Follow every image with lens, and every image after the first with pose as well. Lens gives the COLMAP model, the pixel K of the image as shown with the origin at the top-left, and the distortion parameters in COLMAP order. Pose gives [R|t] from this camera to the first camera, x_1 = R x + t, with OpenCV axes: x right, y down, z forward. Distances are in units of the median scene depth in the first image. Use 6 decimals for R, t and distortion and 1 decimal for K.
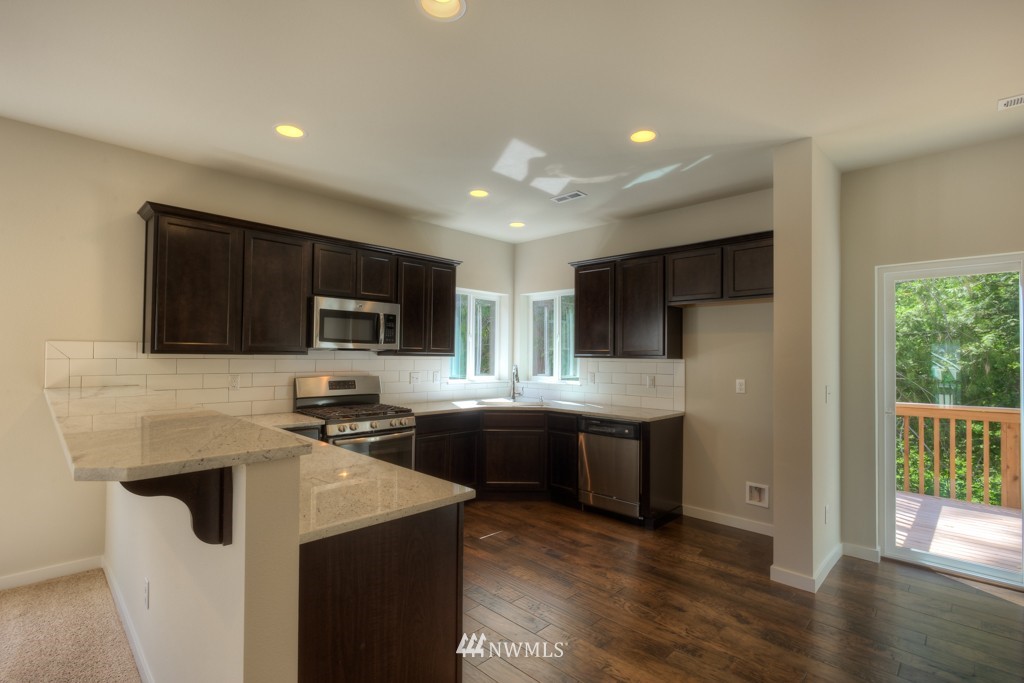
lens RADIAL K [[487.9, 0, 513.6], [0, 487.9, 346.7], [0, 0, 1]] dist [0.001787, 0.002740]
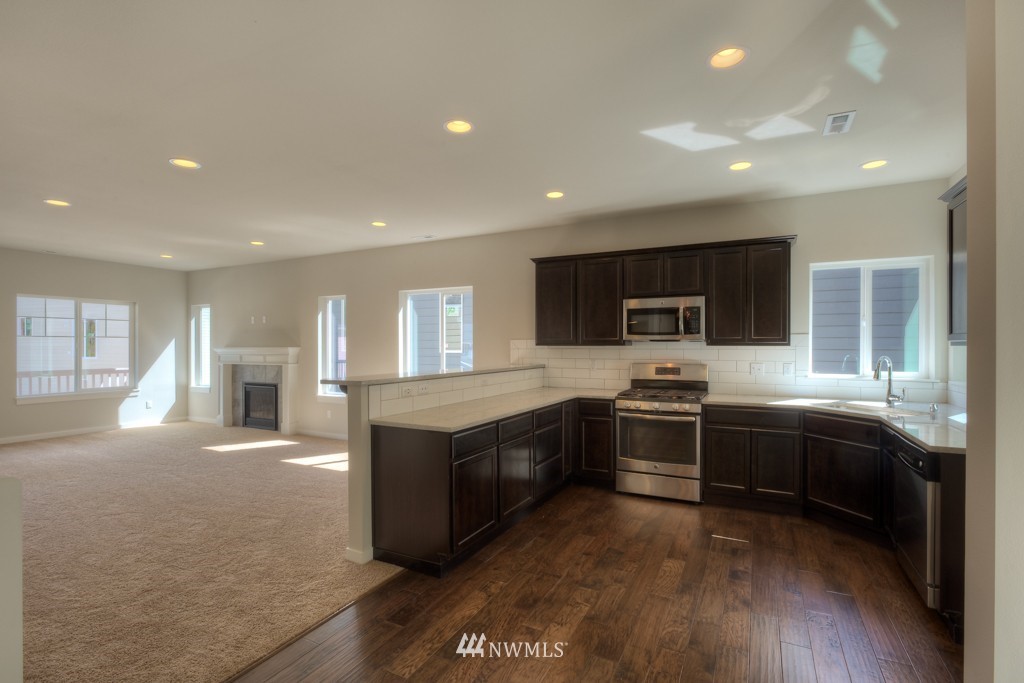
lens RADIAL K [[487.9, 0, 519.9], [0, 487.9, 345.1], [0, 0, 1]] dist [0.001787, 0.002740]
pose [[0.291547, -0.014096, -0.956453, 0.678496], [0.018936, 0.999781, -0.008962, 0.020632], [0.956369, -0.015499, 0.291750, 0.337083]]
